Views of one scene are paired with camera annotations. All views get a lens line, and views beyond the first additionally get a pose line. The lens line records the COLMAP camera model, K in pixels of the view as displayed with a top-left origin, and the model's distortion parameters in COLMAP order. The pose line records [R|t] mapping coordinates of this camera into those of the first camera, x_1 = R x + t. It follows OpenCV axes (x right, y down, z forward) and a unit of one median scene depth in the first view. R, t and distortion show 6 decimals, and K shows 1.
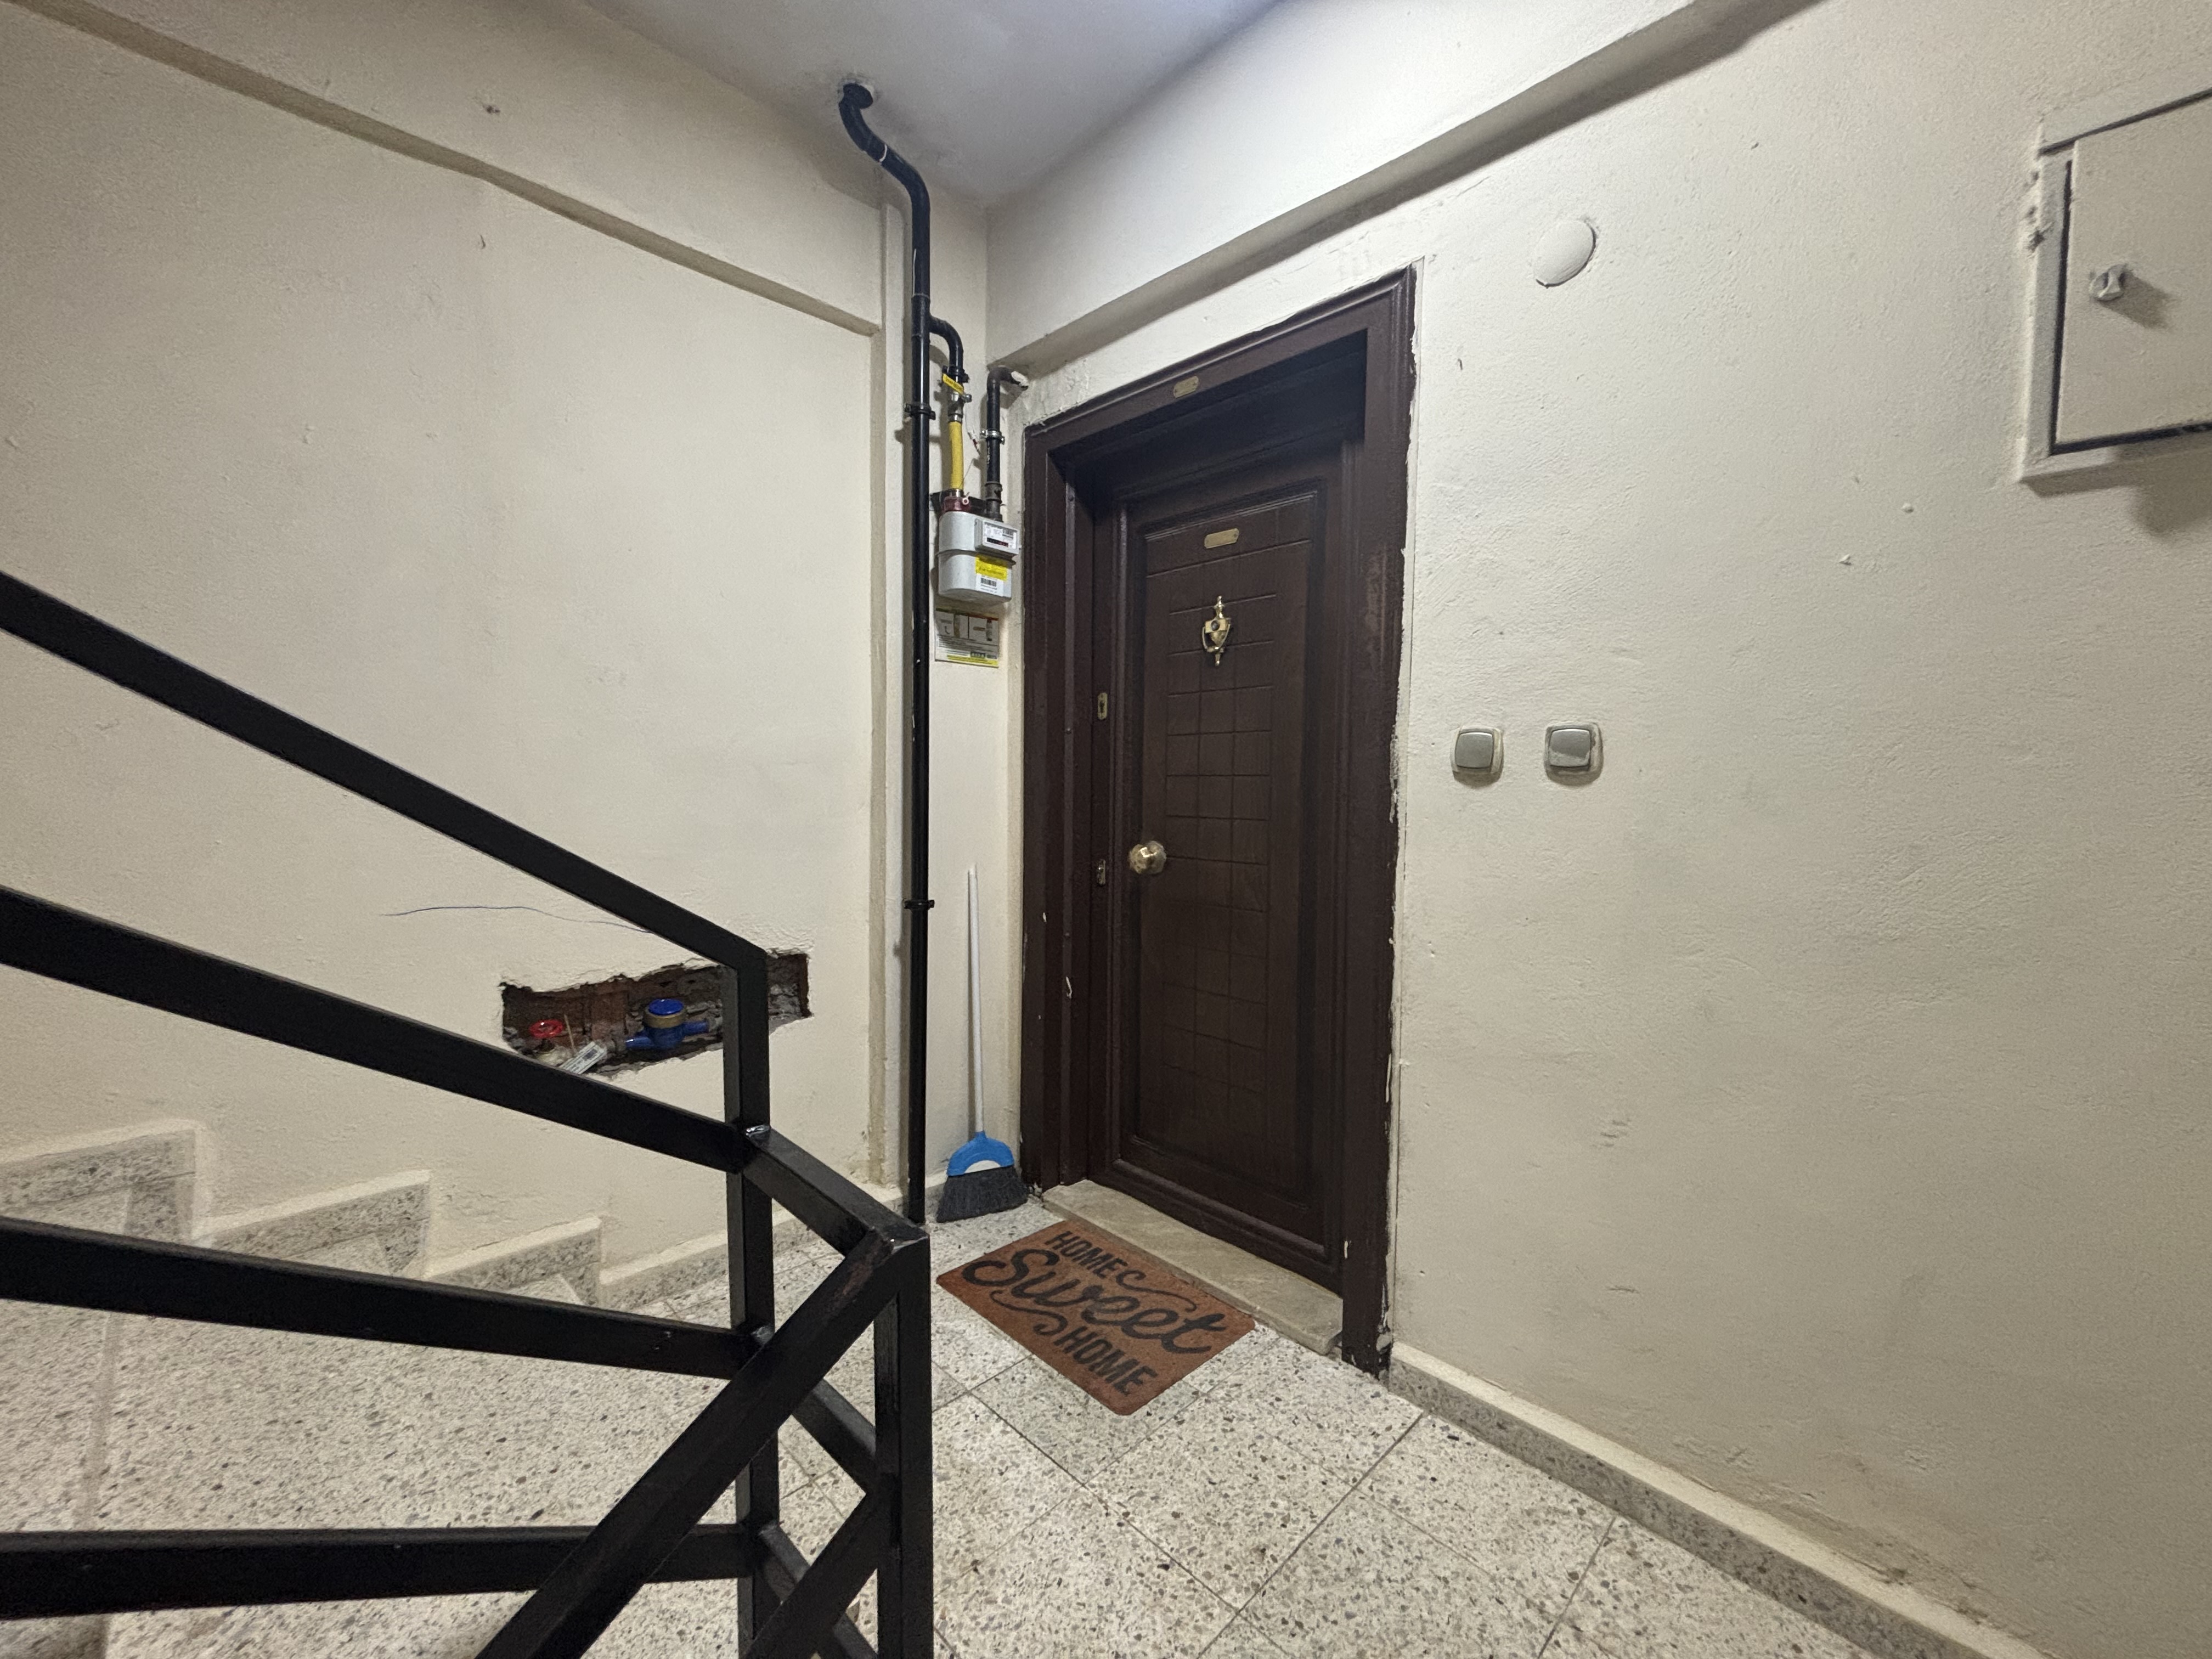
lens RADIAL K [[891.7, 0, 1111.0], [0, 891.7, 831.2], [0, 0, 1]] dist [0.000711, -0.000008]
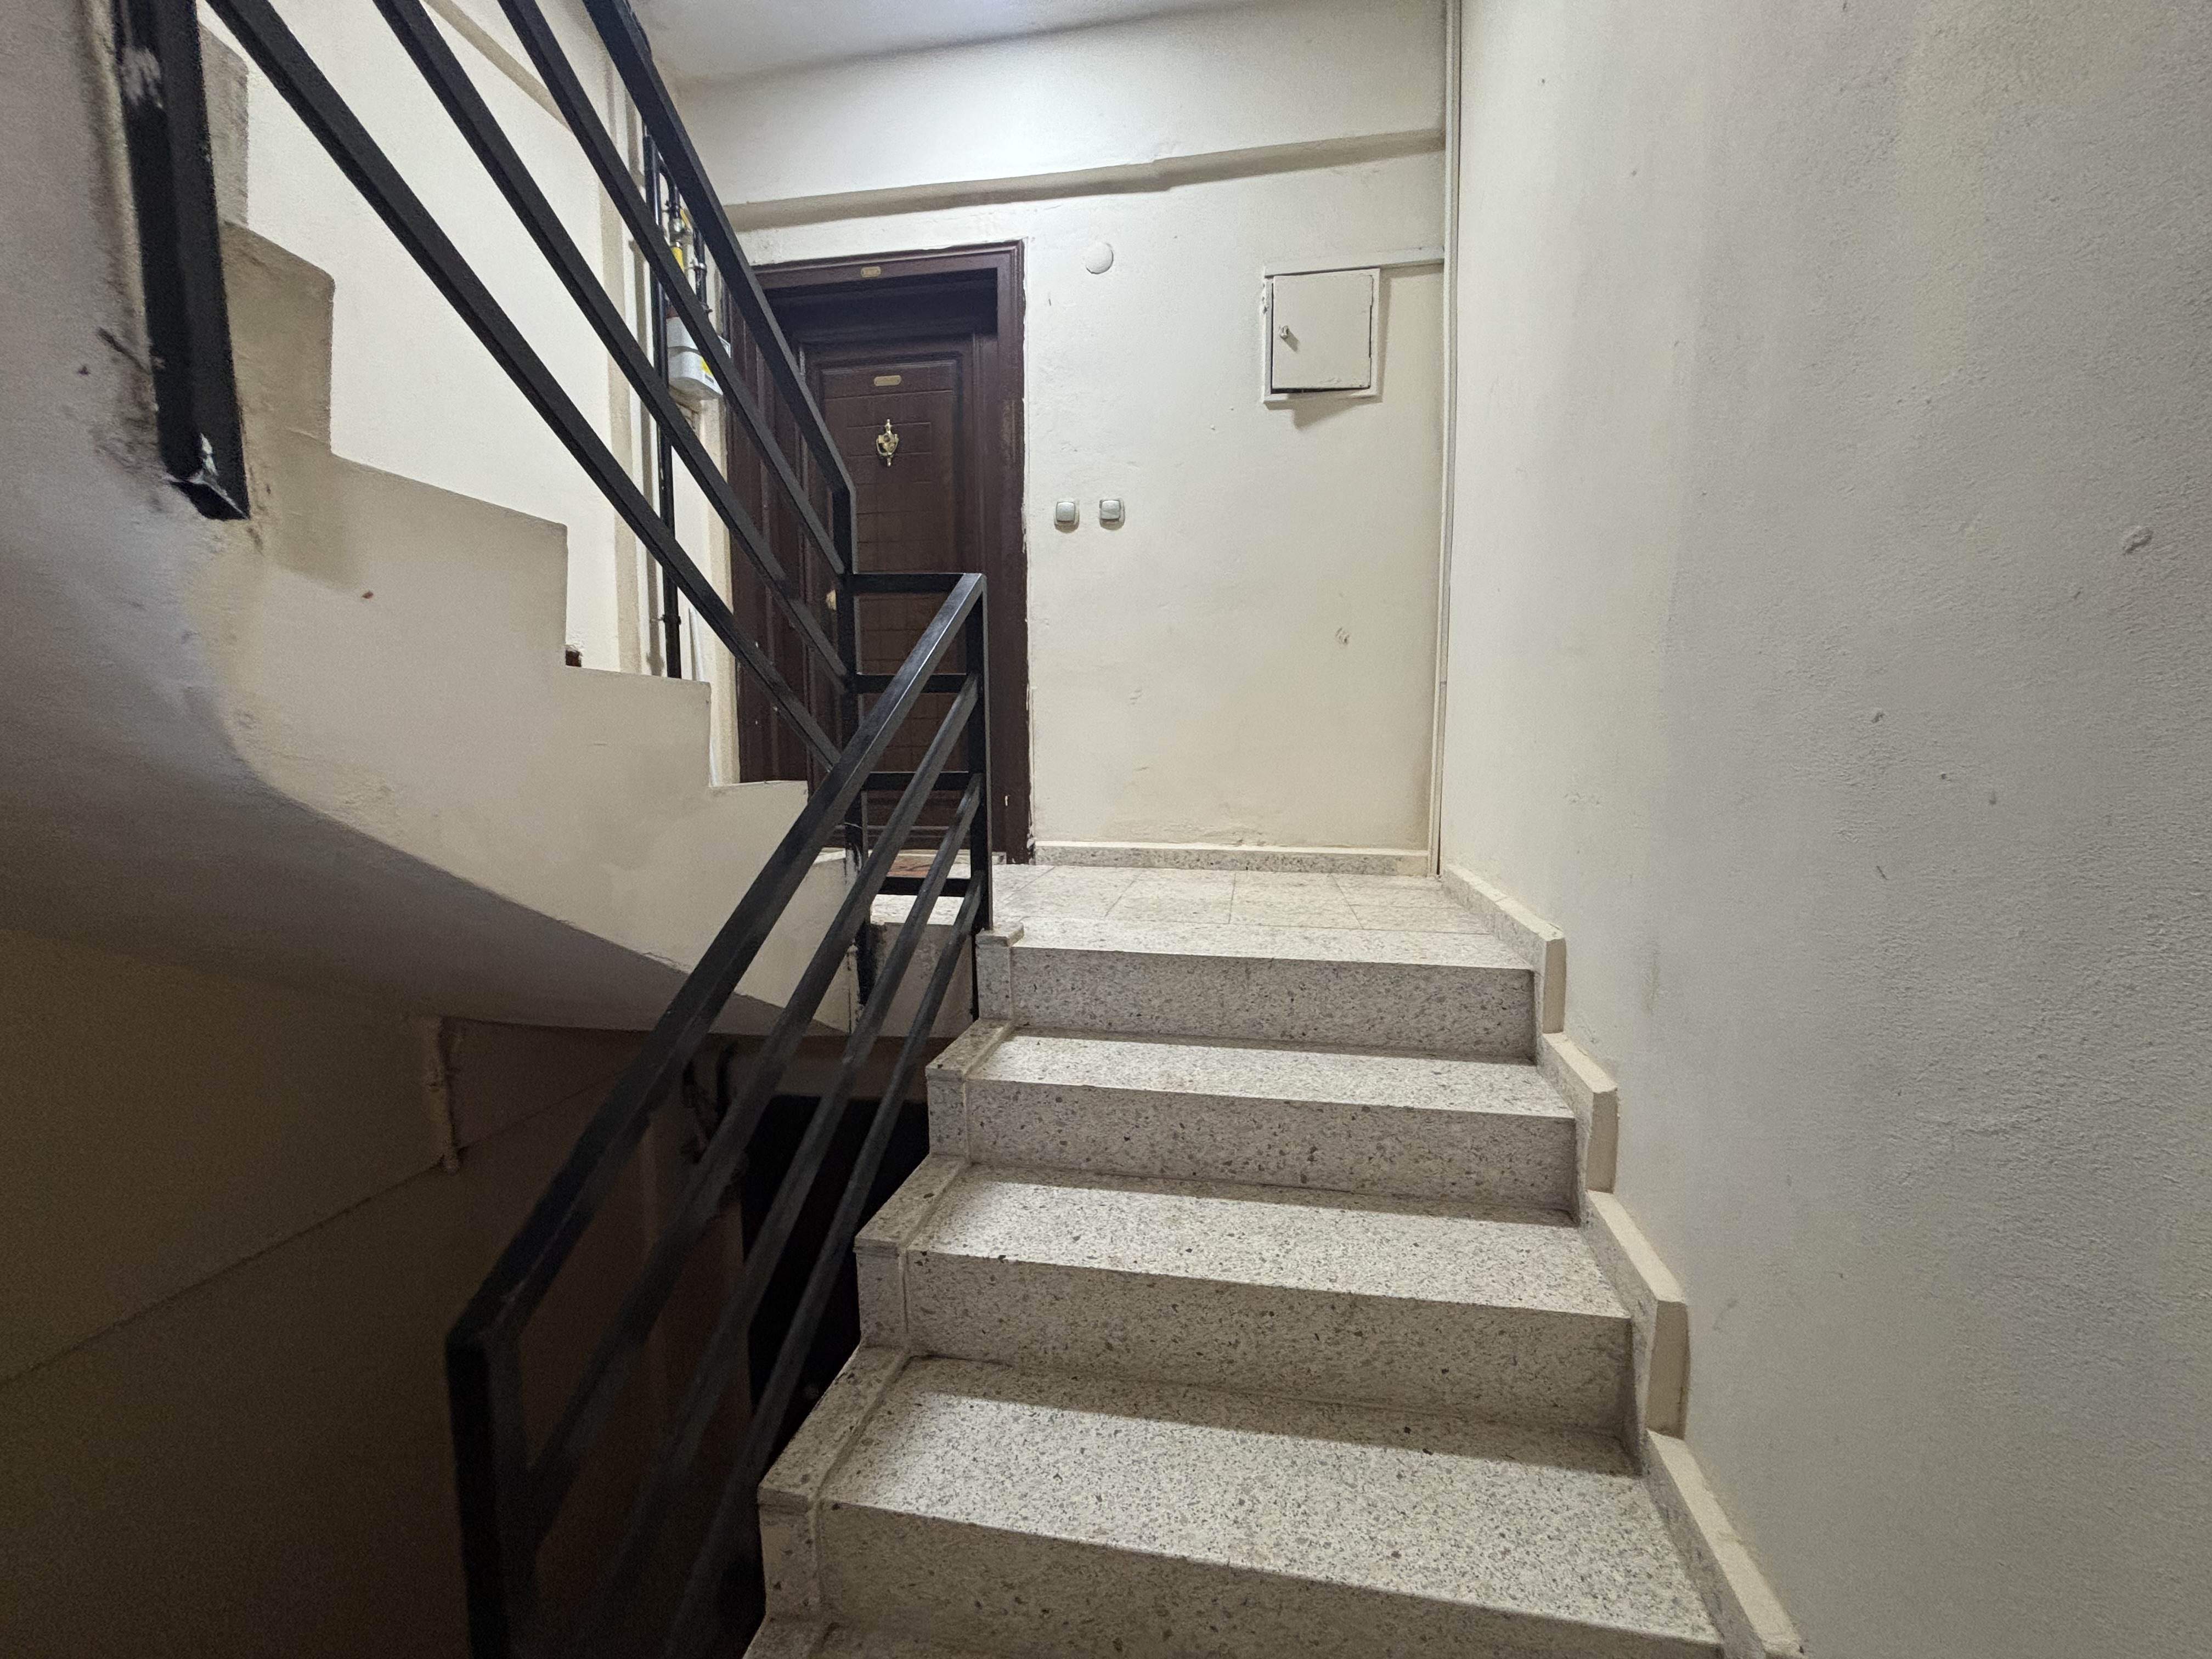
lens RADIAL K [[891.7, 0, 1105.2], [0, 891.7, 824.3], [0, 0, 1]] dist [0.000711, -0.000008]
pose [[0.808174, -0.071278, 0.584615, -0.651649], [0.045125, 0.997225, 0.059204, 0.442288], [-0.587213, -0.021466, 0.809148, -0.583236]]
